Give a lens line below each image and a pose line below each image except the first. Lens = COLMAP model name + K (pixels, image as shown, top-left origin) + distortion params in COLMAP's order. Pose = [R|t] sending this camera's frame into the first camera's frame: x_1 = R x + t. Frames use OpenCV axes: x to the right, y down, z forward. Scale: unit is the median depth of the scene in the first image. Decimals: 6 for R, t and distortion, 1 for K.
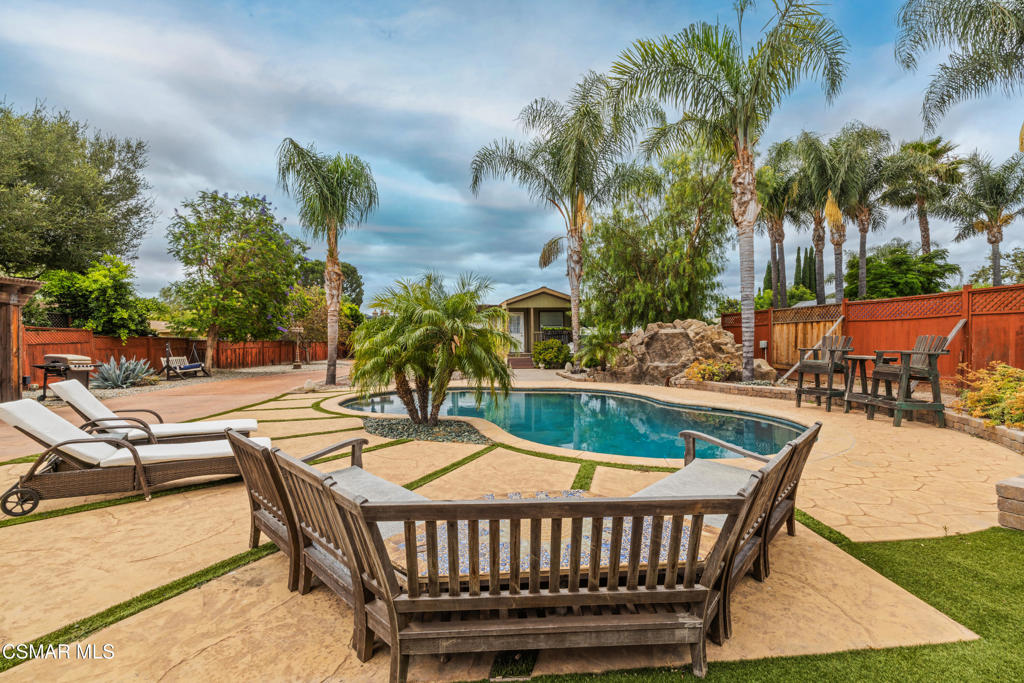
lens RADIAL K [[429.0, 0, 515.6], [0, 429.0, 339.1], [0, 0, 1]] dist [0.002166, 0.001386]
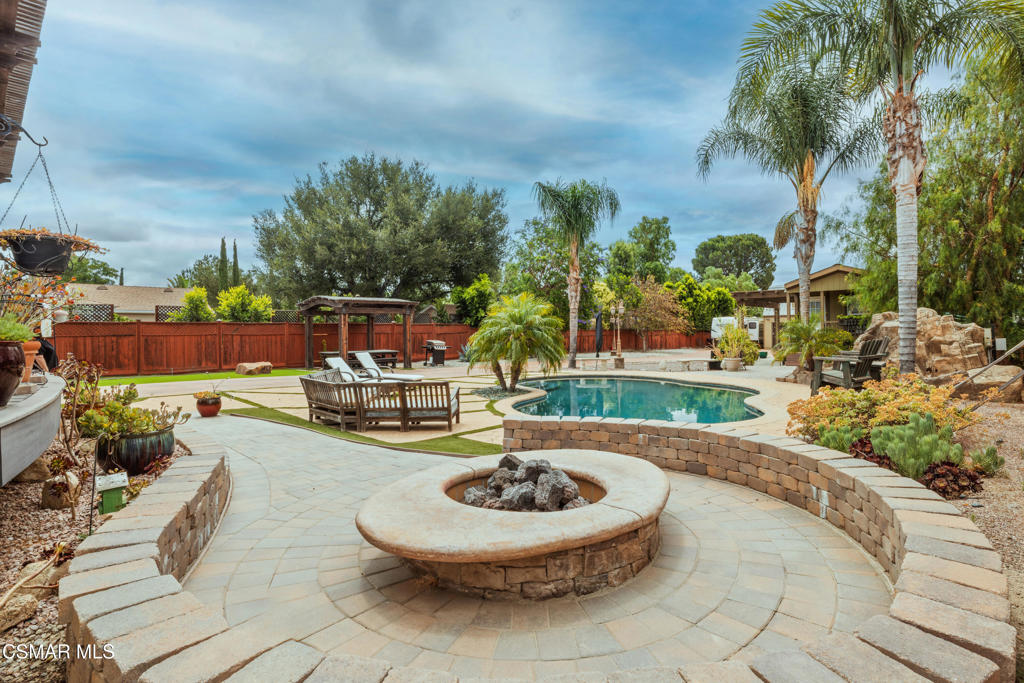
lens RADIAL K [[520.4, 0, 518.0], [0, 520.4, 333.6], [0, 0, 1]] dist [-0.002217, 0.000426]
pose [[0.652982, 0.008839, -0.757322, 0.594618], [0.005514, 0.999850, 0.016423, -0.019312], [0.757353, -0.014900, 0.652835, -0.098756]]
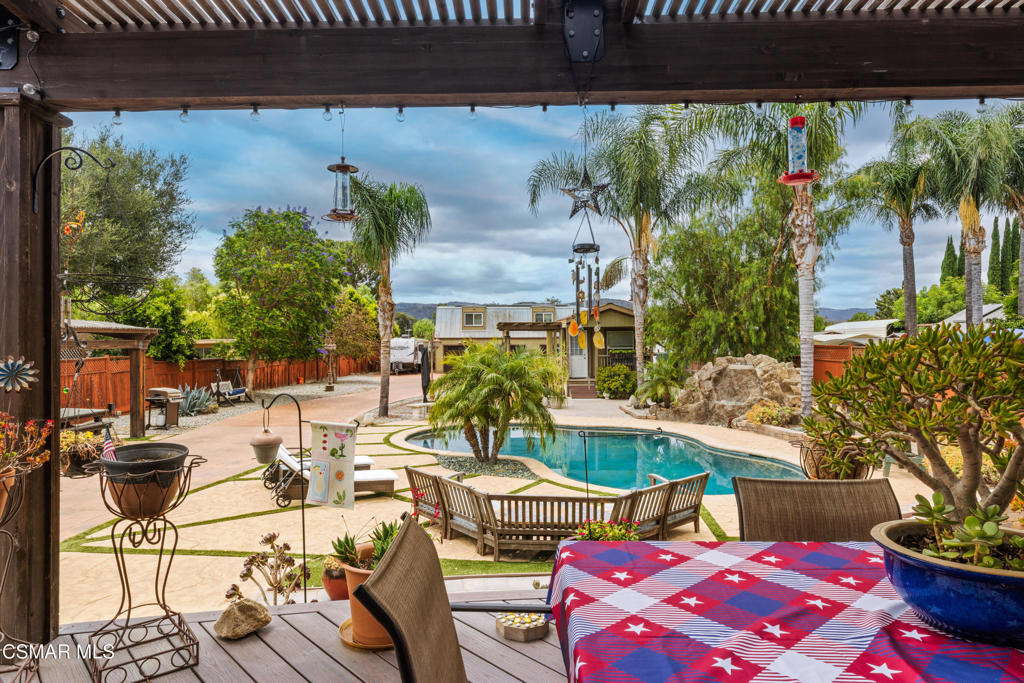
lens RADIAL K [[604.9, 0, 518.3], [0, 604.9, 339.4], [0, 0, 1]] dist [0.003878, 0.001146]
pose [[0.993101, 0.006369, -0.117085, 0.037096], [-0.006030, 0.999977, 0.003245, -0.075781], [0.117103, -0.002516, 0.993117, -0.336297]]
